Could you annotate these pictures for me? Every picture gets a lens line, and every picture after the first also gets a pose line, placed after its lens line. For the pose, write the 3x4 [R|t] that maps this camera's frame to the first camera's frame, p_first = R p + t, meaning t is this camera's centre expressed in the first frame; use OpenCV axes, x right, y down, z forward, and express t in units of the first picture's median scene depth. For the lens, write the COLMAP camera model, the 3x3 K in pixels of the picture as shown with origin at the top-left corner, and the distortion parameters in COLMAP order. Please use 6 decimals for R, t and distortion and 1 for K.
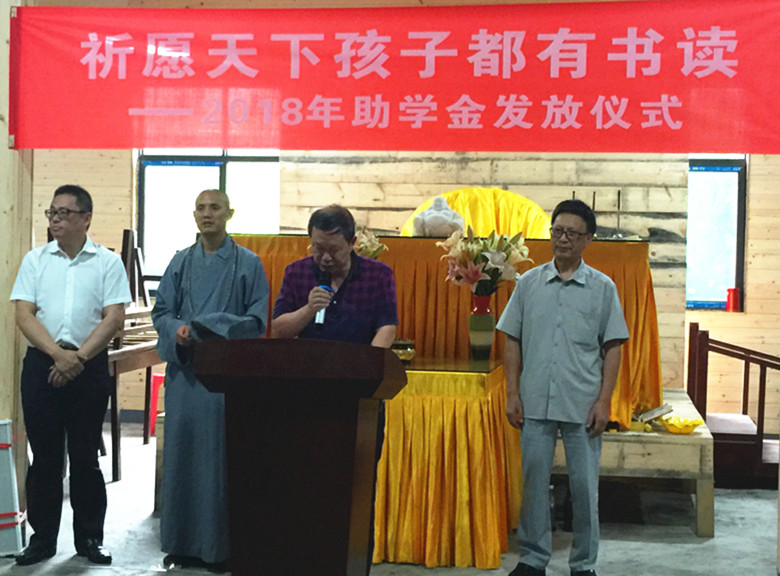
lens RADIAL K [[1403.8, 0, 363.3], [0, 1403.8, 282.5], [0, 0, 1]] dist [0.042072, 0.000000]
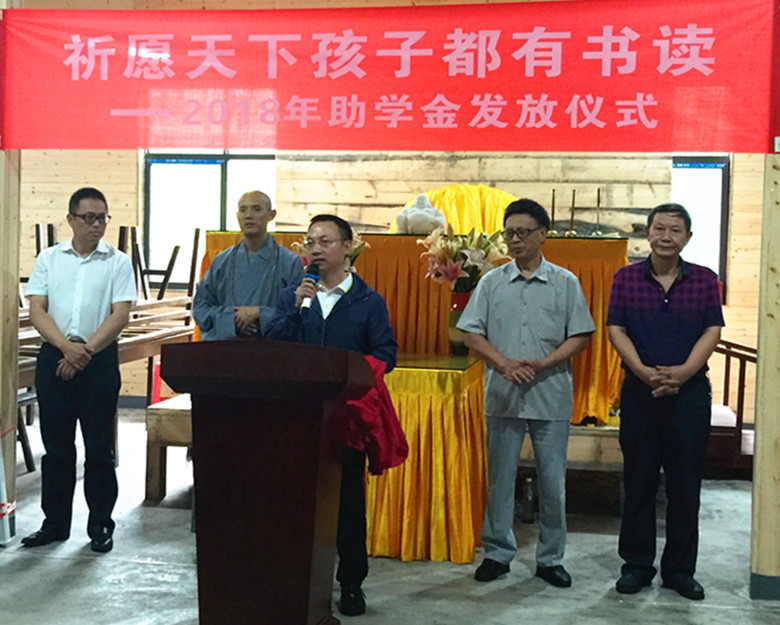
lens RADIAL K [[1269.4, 0, 342.4], [0, 1269.4, 296.1], [0, 0, 1]] dist [0.042511, 0.000000]
pose [[0.999268, 0.001791, -0.038218, 0.035920], [-0.000884, 0.999718, 0.023724, -0.010548], [0.038249, -0.023673, 0.998988, 0.082733]]
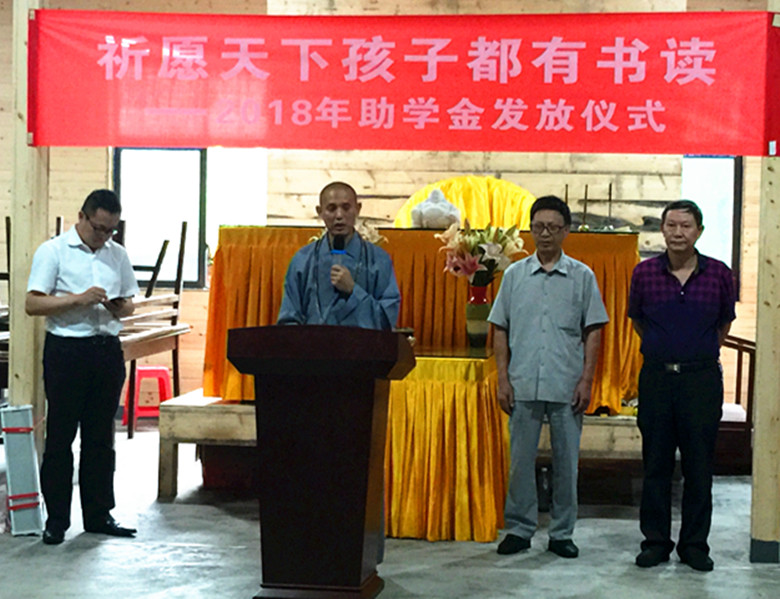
lens RADIAL K [[1833.2, 0, 389.7], [0, 1833.2, 303.6], [0, 0, 1]] dist [0.035701, 0.000000]
pose [[0.998793, -0.002314, 0.049061, -0.051197], [0.001344, 0.999803, 0.019801, -0.004742], [-0.049097, -0.019711, 0.998600, -0.376187]]
